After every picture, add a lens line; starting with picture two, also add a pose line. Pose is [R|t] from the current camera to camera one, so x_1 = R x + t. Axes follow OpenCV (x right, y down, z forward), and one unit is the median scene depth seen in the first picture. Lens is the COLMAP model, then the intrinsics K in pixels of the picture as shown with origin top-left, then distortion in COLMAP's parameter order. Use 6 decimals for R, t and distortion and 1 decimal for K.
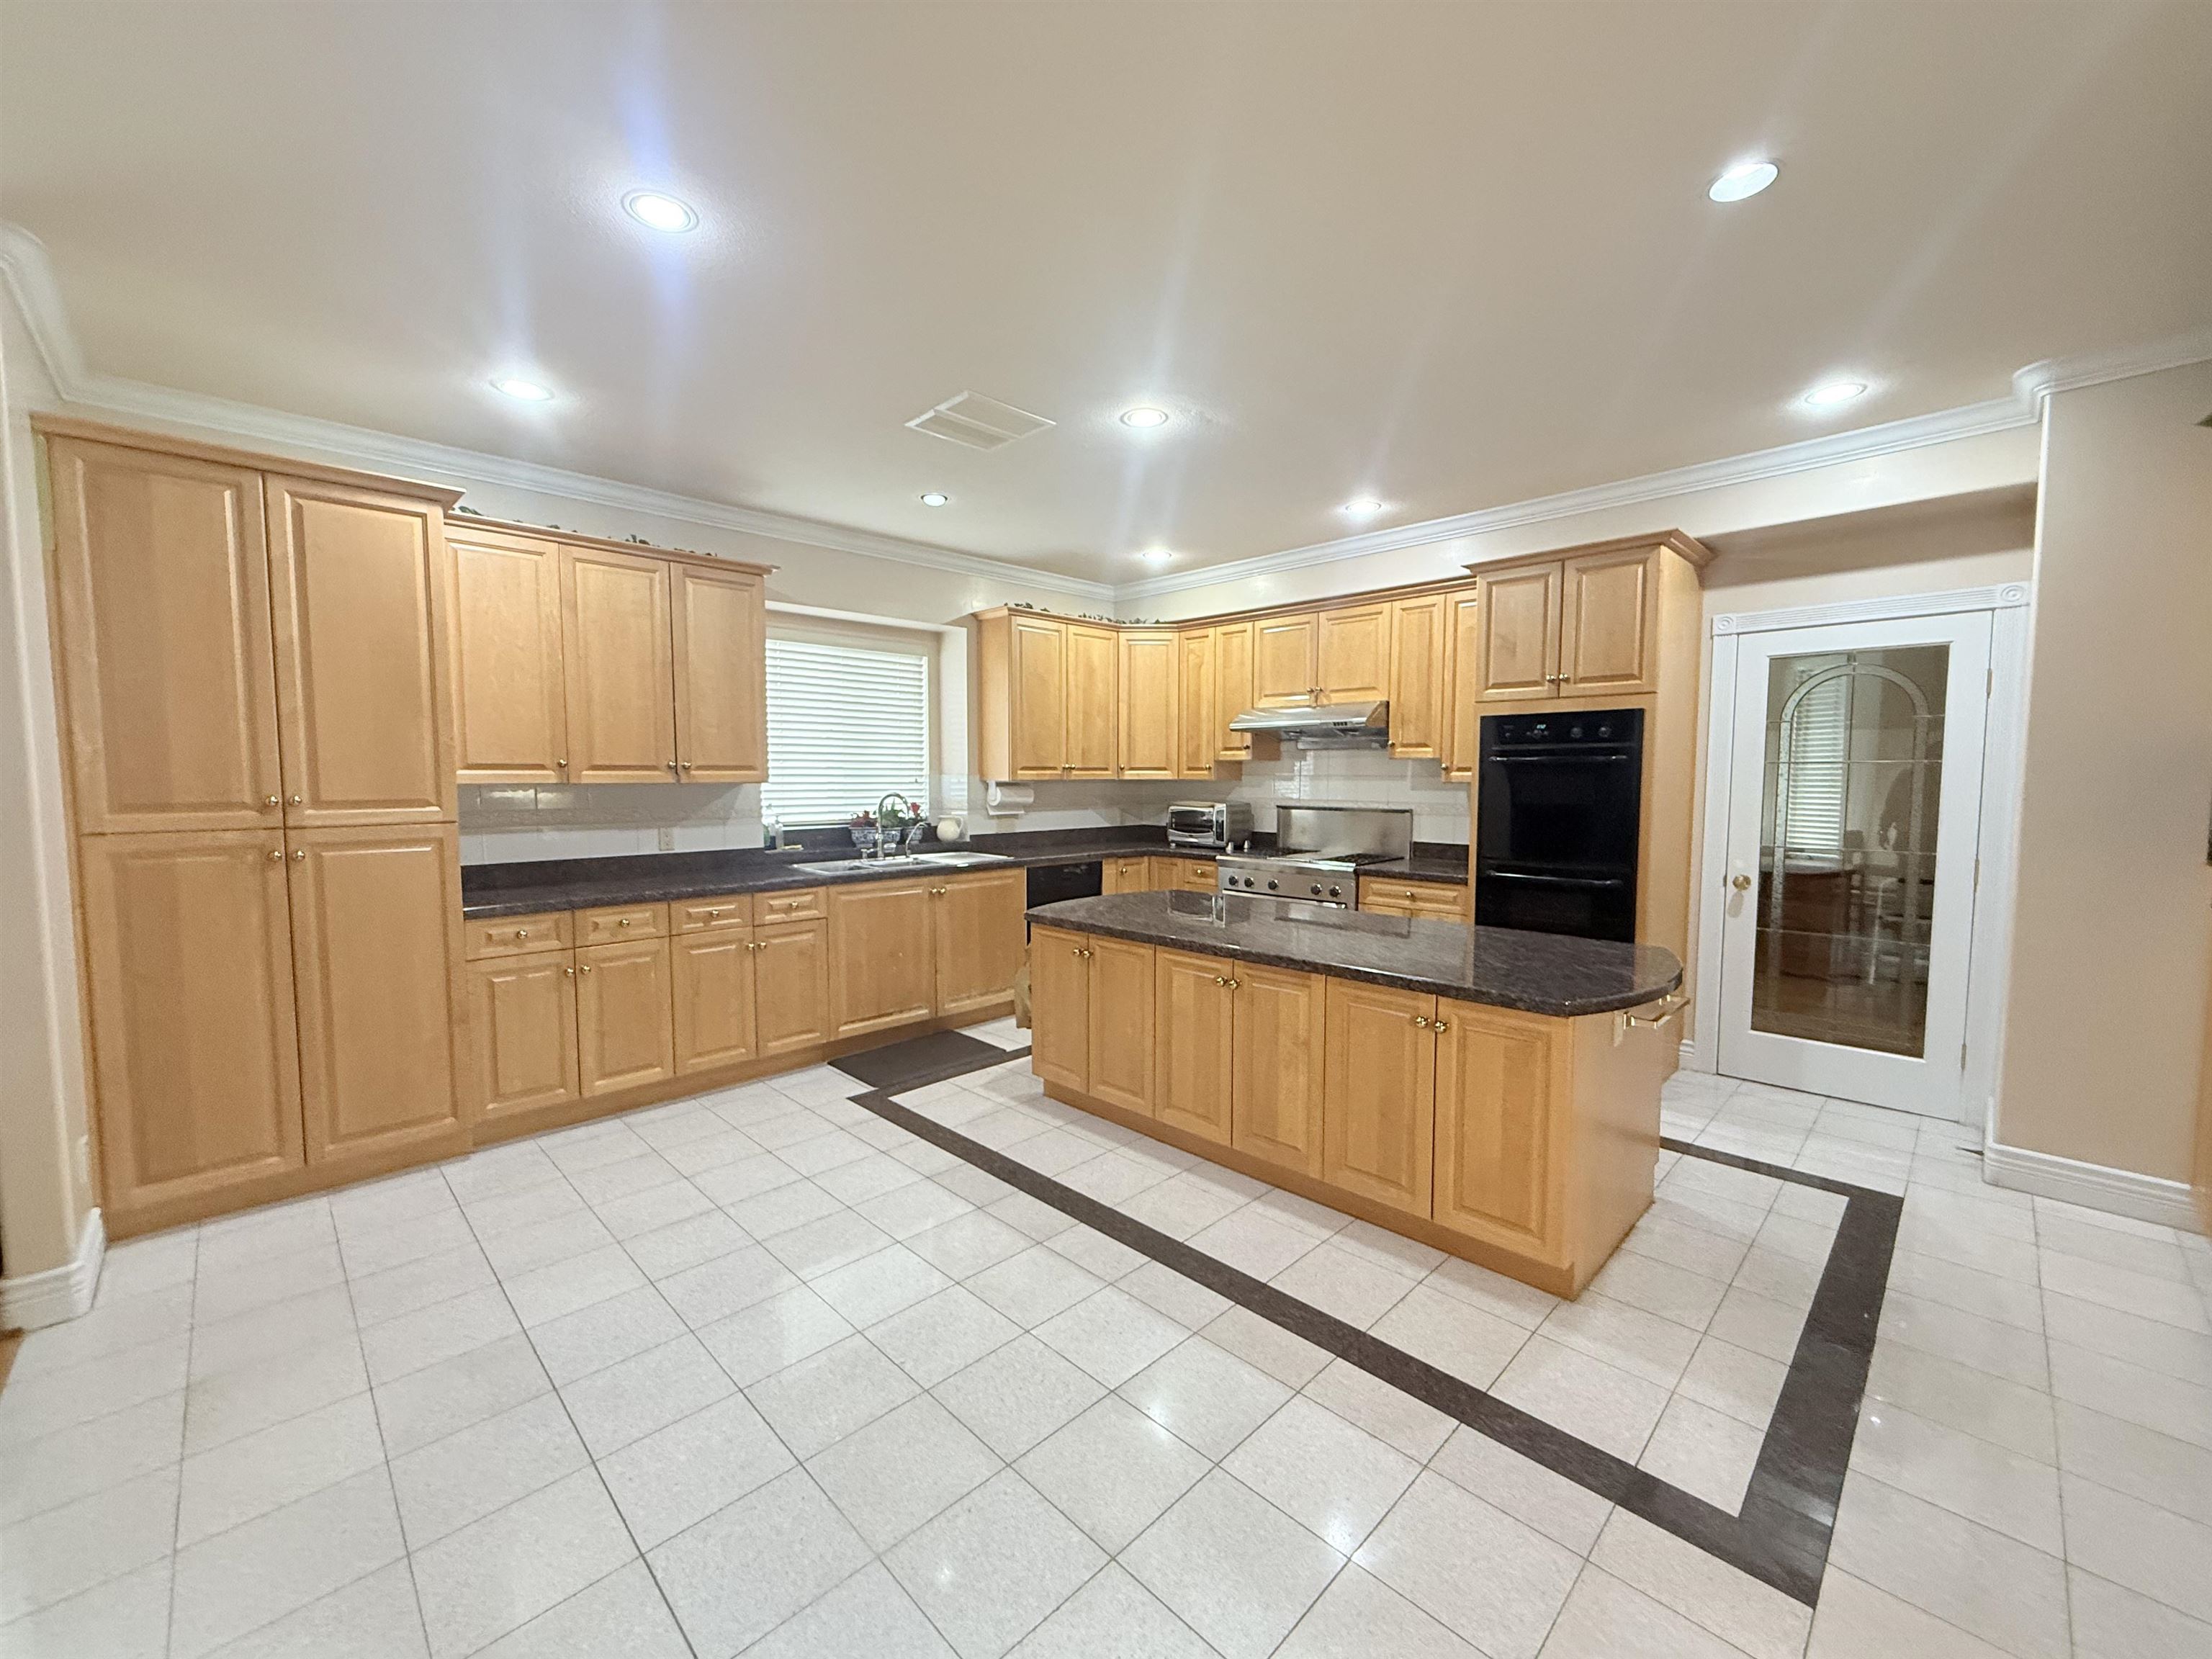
lens RADIAL K [[879.4, 0, 1101.3], [0, 879.4, 832.9], [0, 0, 1]] dist [0.001909, -0.000271]
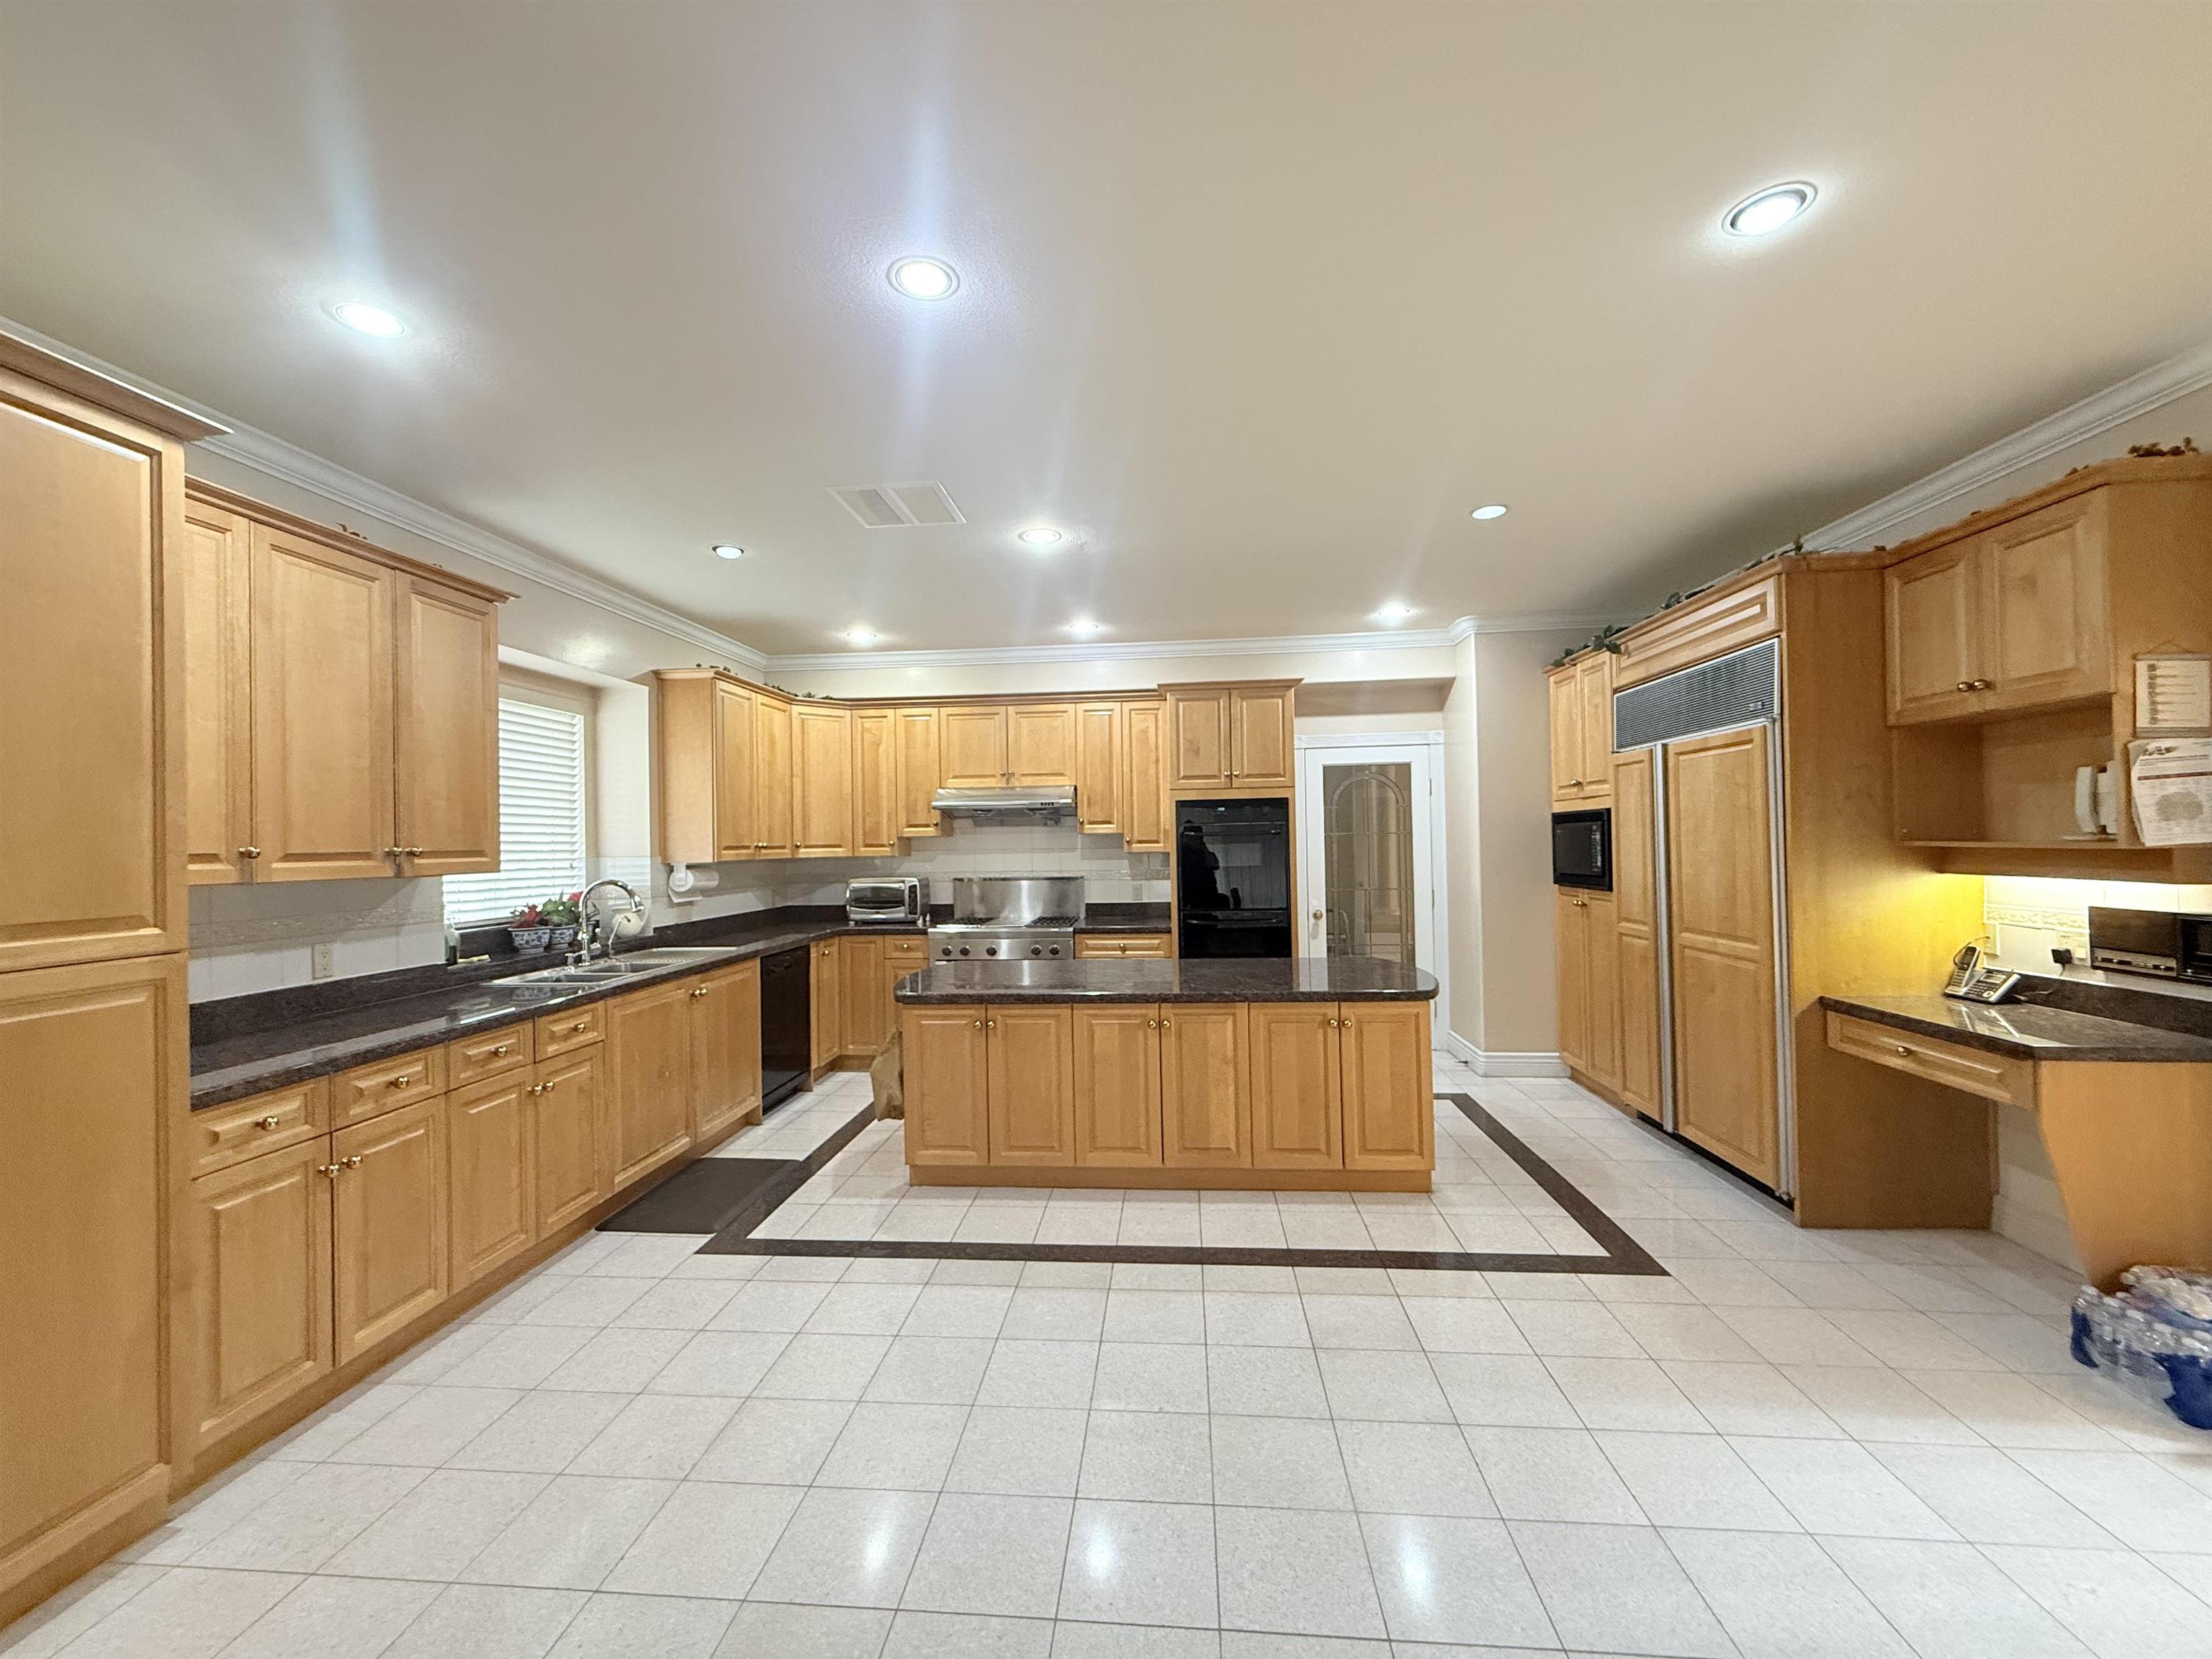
lens RADIAL K [[879.4, 0, 1101.3], [0, 879.4, 832.9], [0, 0, 1]] dist [0.001909, -0.000271]
pose [[0.761937, -0.007404, 0.647609, -0.464625], [0.061971, 0.996180, -0.061522, -0.012180], [-0.644679, 0.087009, 0.759485, 0.089442]]
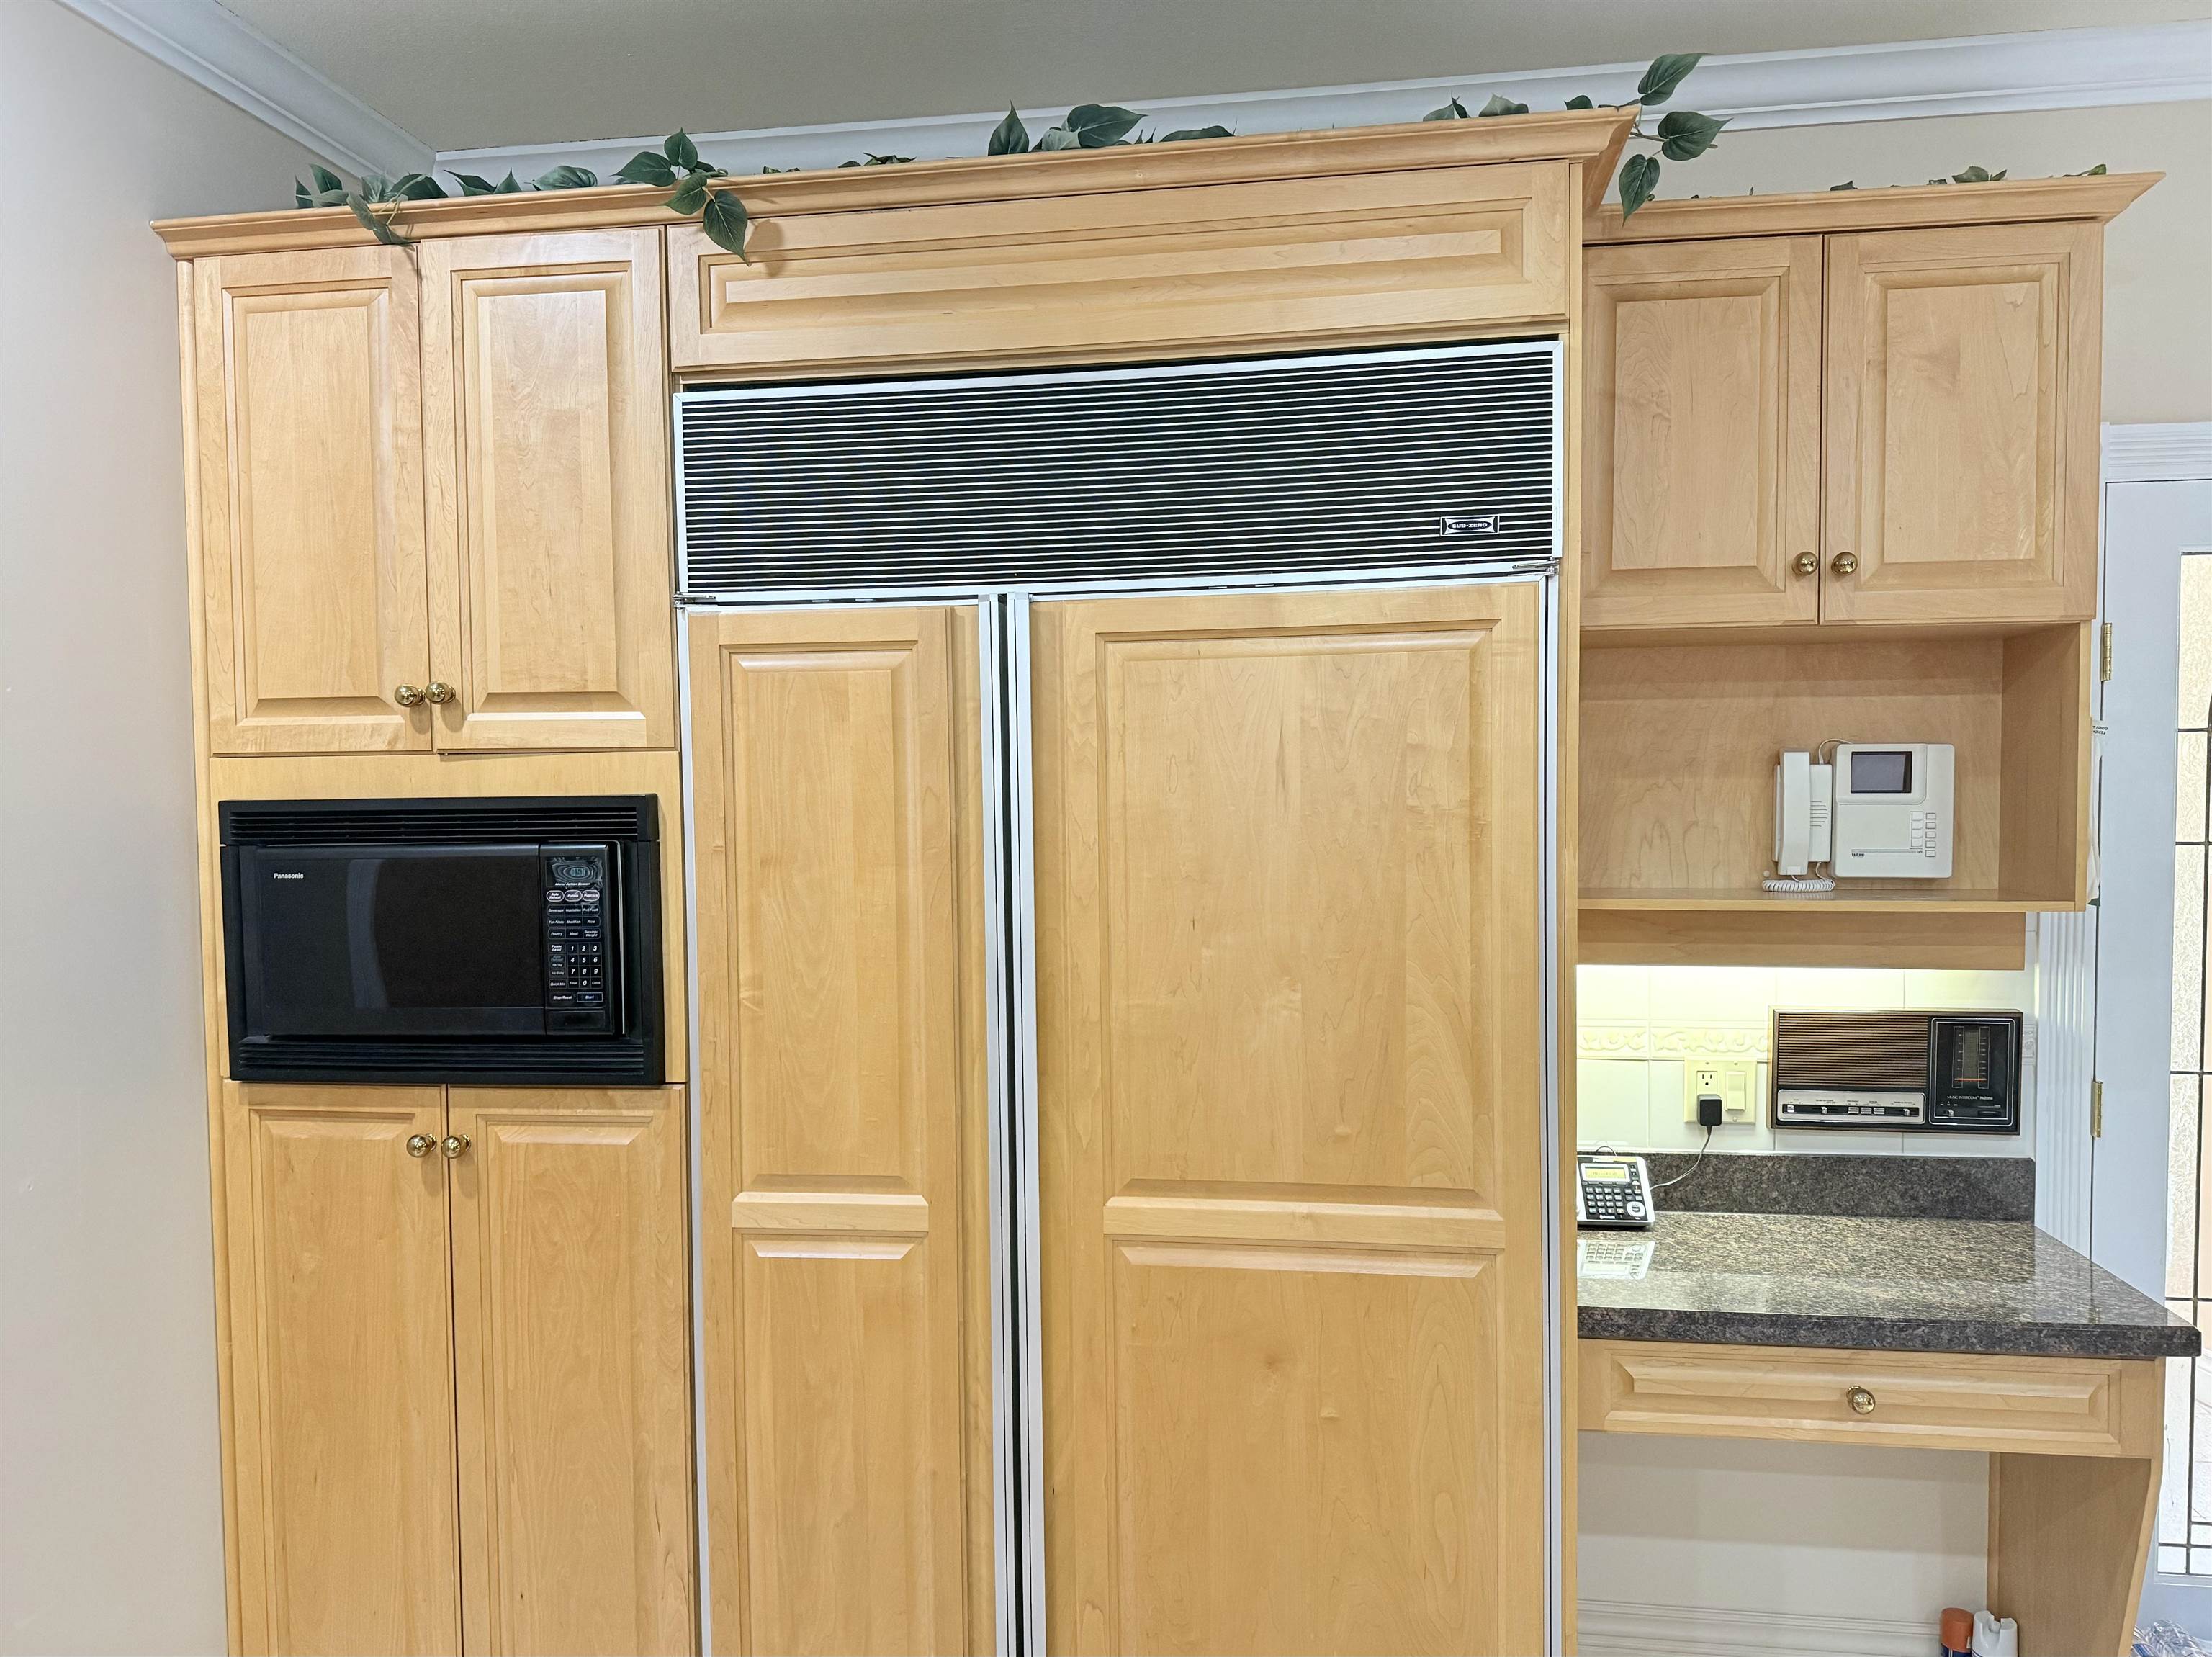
lens RADIAL K [[1591.7, 0, 1108.3], [0, 1591.7, 866.3], [0, 0, 1]] dist [0.060818, -0.087711]
pose [[-0.597406, -0.029790, 0.801386, 0.135239], [0.064324, 0.994310, 0.084912, -0.078547], [-0.799355, 0.102275, -0.592090, 0.674868]]
